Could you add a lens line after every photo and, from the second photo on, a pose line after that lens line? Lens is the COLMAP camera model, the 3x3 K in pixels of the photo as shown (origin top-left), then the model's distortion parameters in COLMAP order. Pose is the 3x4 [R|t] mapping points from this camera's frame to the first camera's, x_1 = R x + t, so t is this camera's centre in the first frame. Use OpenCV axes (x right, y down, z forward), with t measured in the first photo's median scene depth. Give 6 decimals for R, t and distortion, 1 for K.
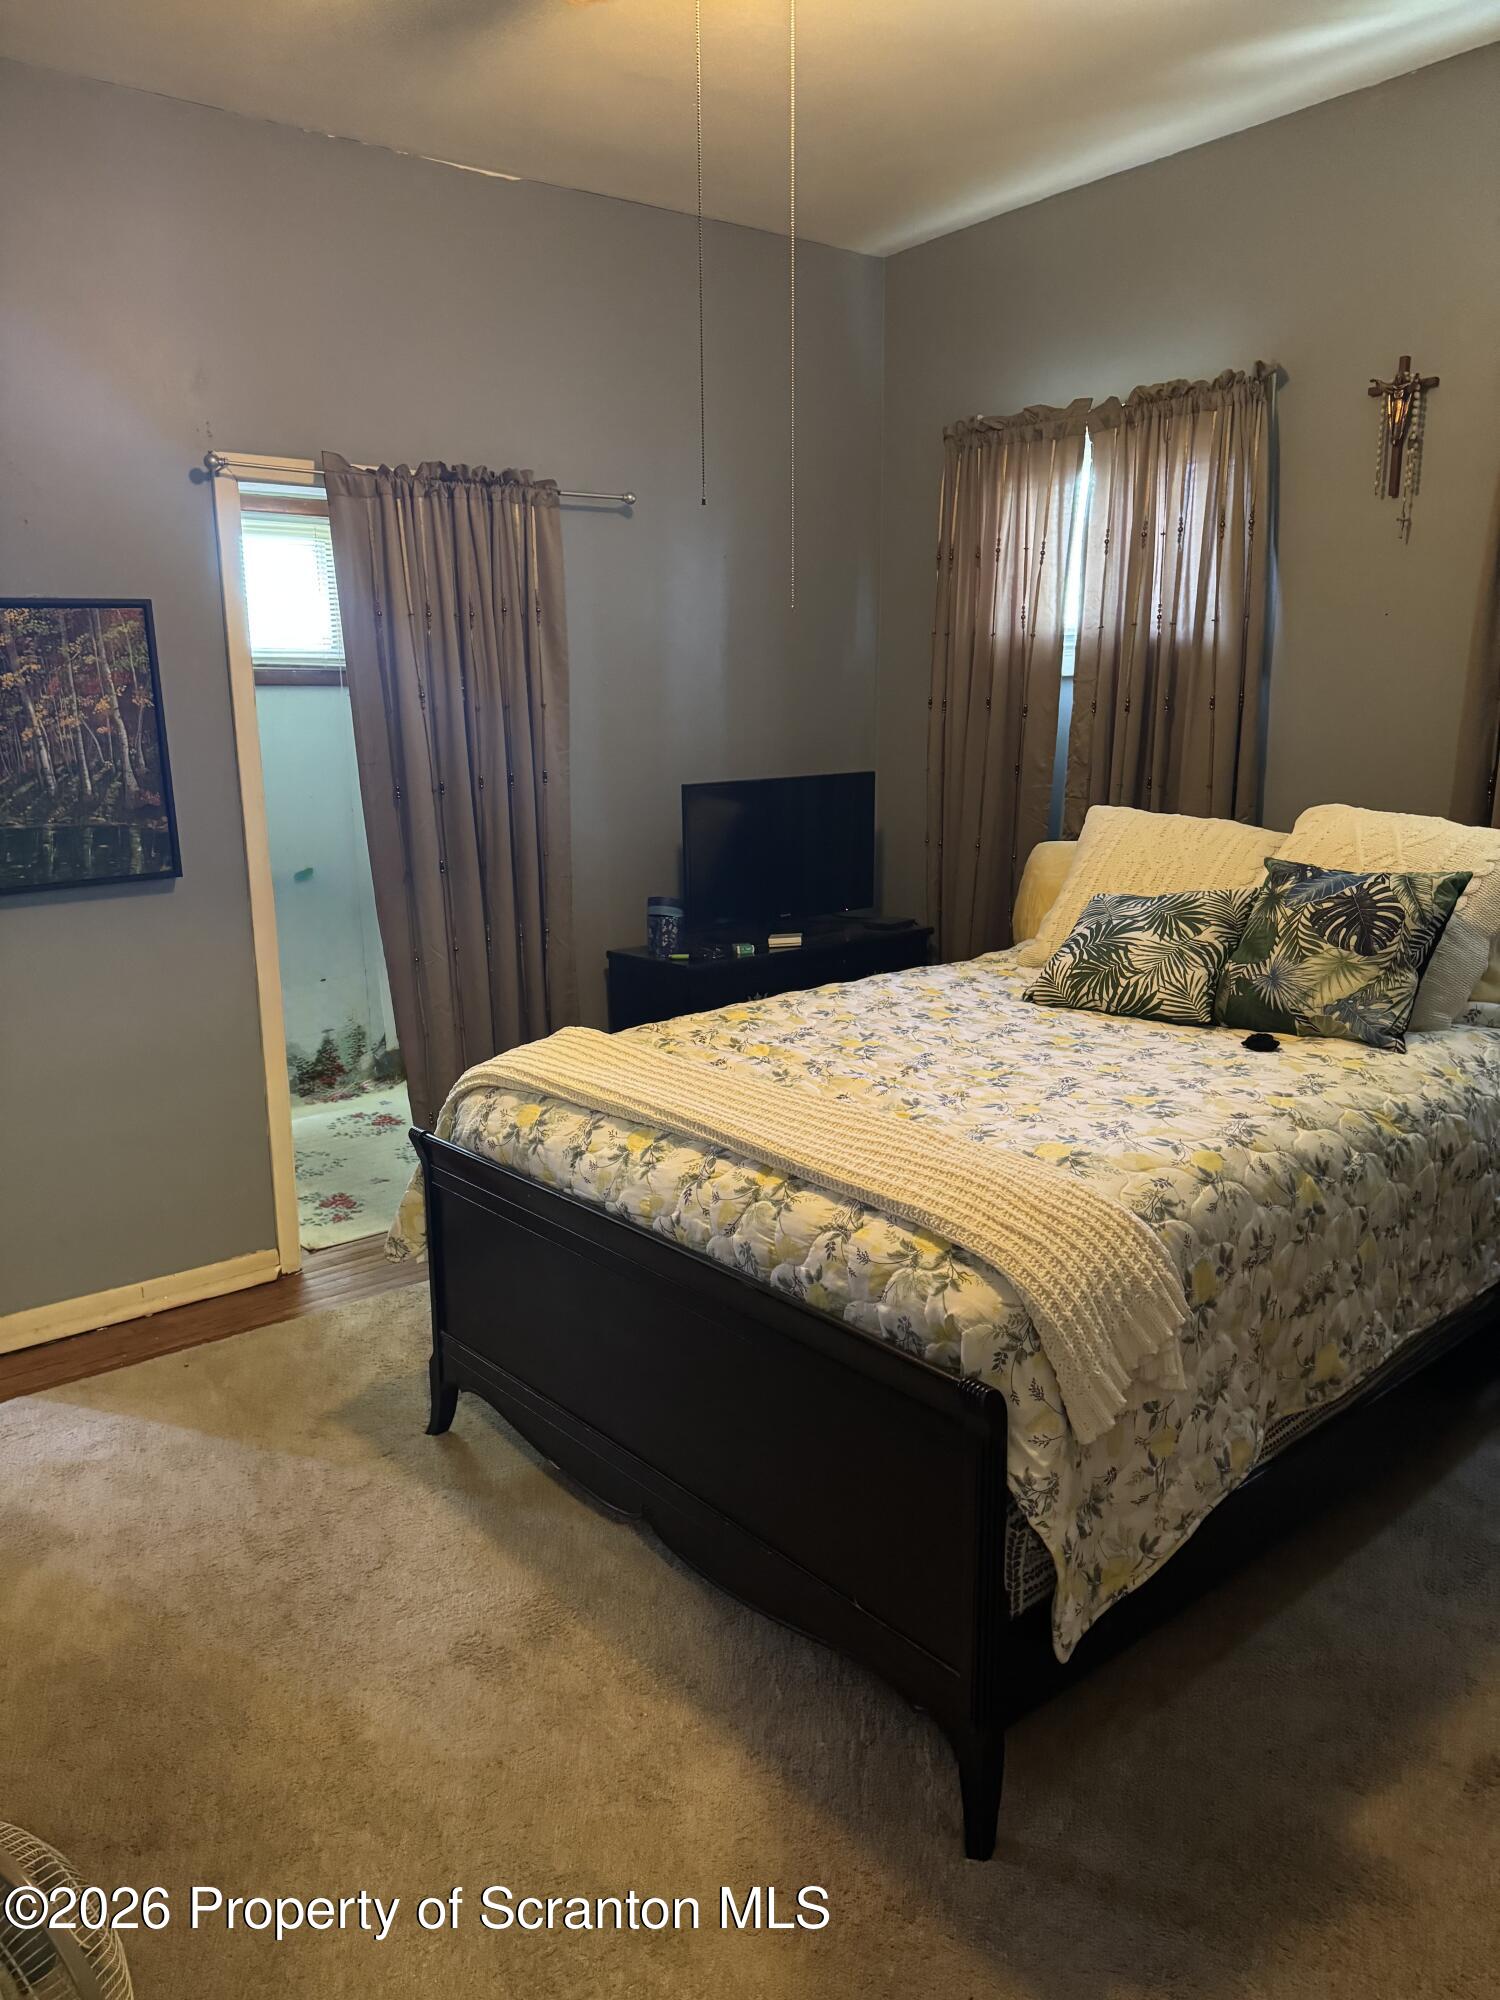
lens RADIAL K [[1402.5, 0, 754.3], [0, 1402.5, 995.3], [0, 0, 1]] dist [0.035583, -0.043953]
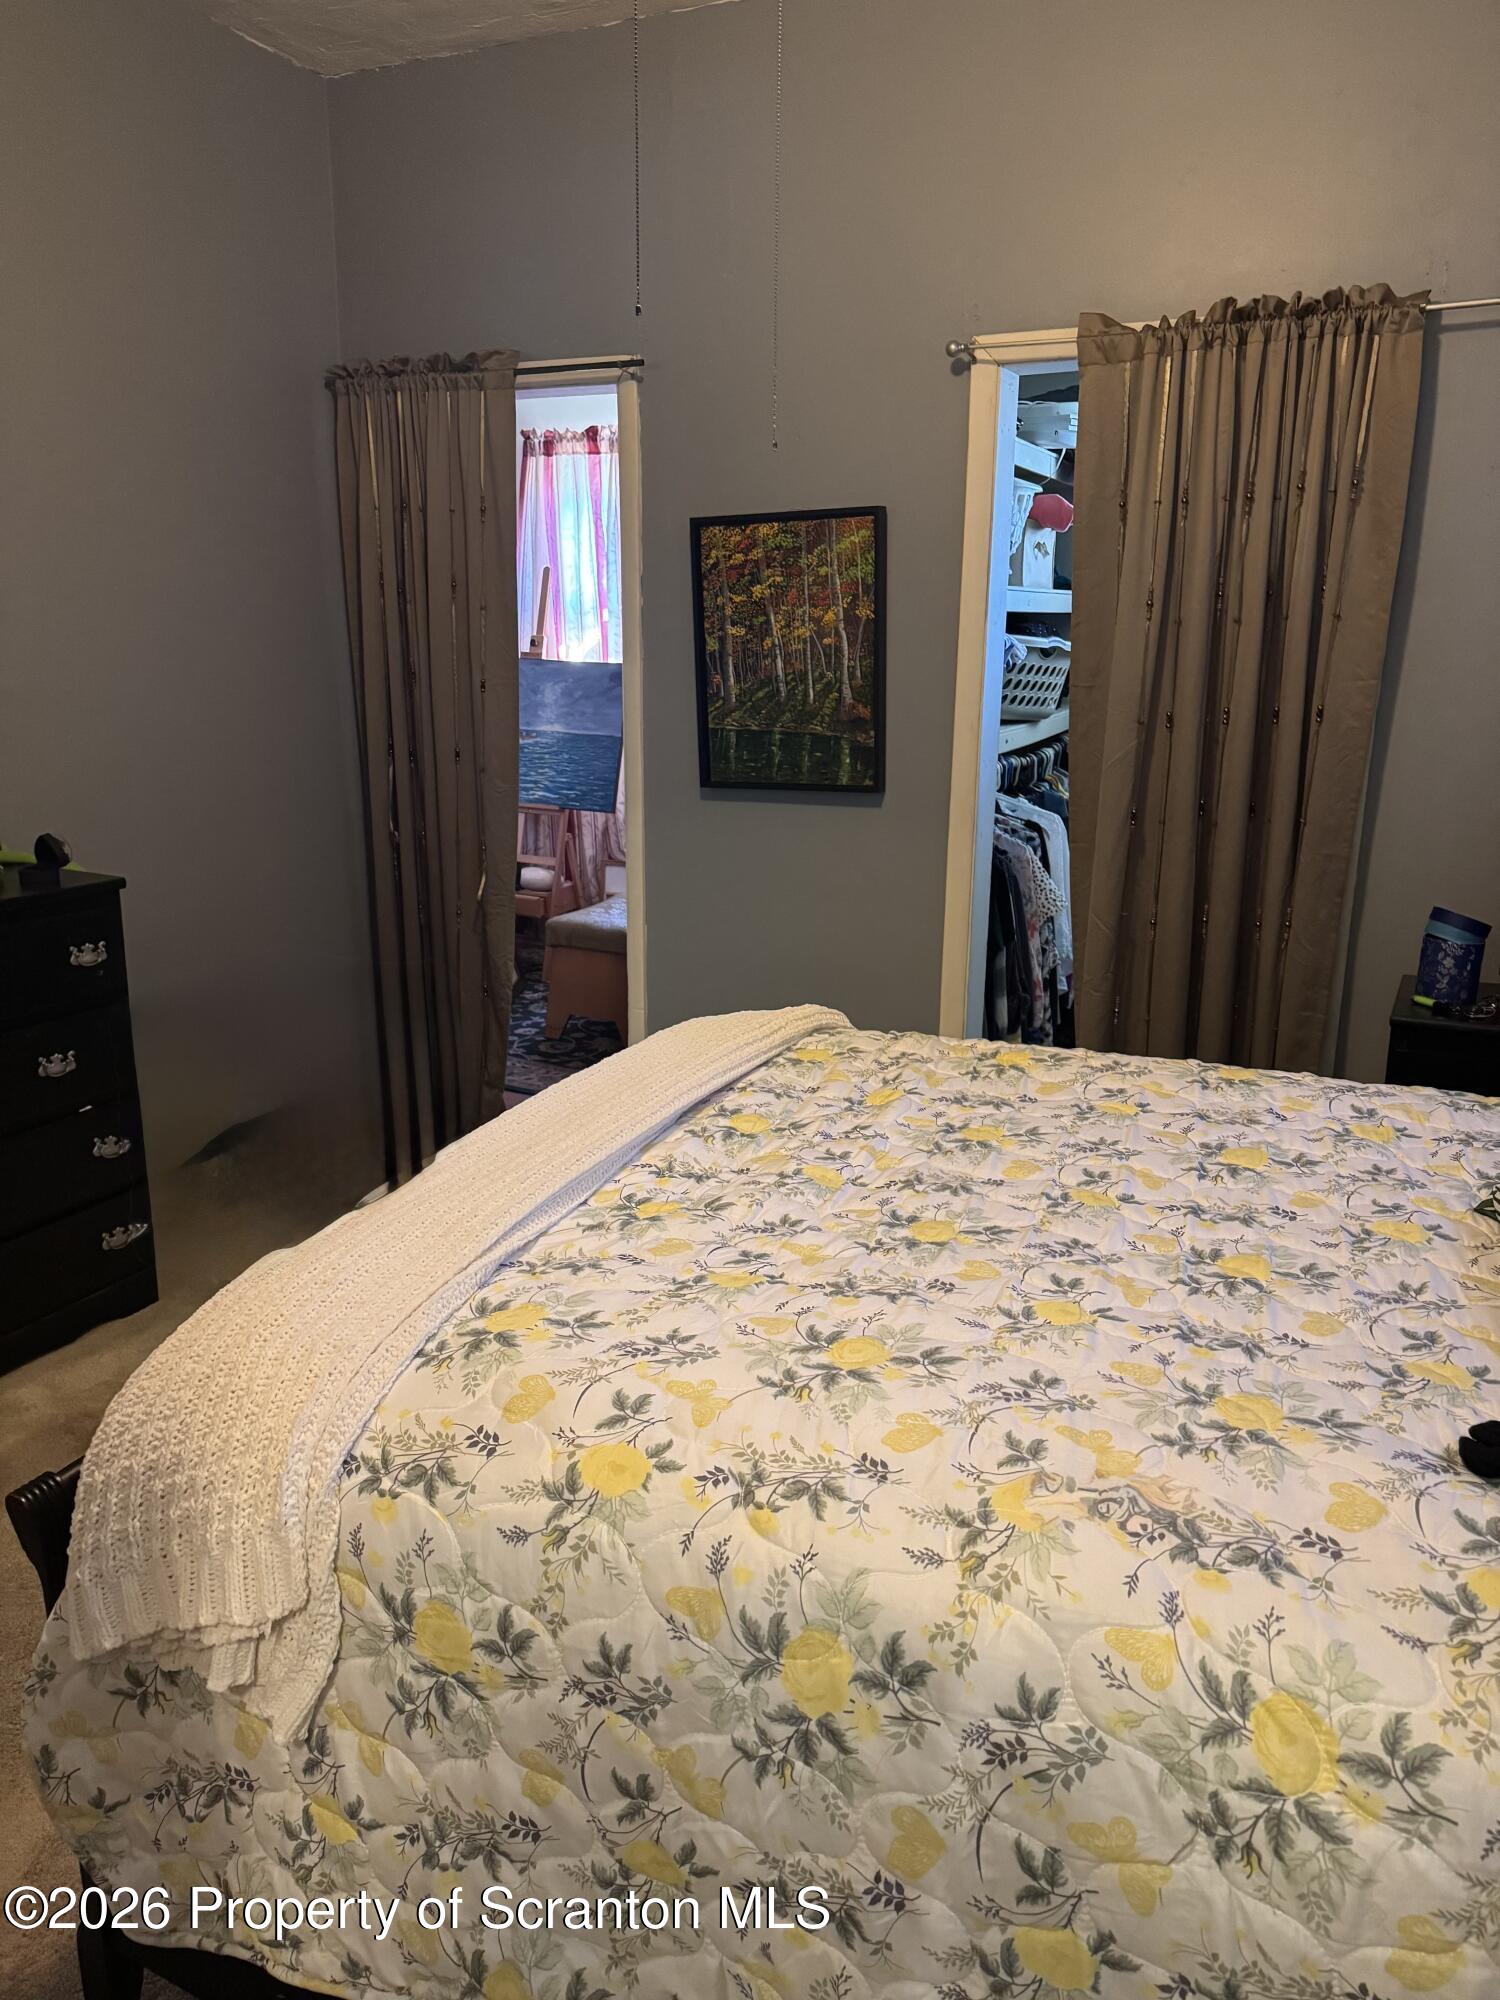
lens RADIAL K [[1402.5, 0, 752.2], [0, 1402.5, 1017.7], [0, 0, 1]] dist [0.035583, -0.043953]
pose [[0.436792, 0.245697, -0.865359, 0.469724], [-0.203220, 0.964060, 0.171145, -0.086979], [0.876307, 0.101104, 0.471024, 0.494644]]
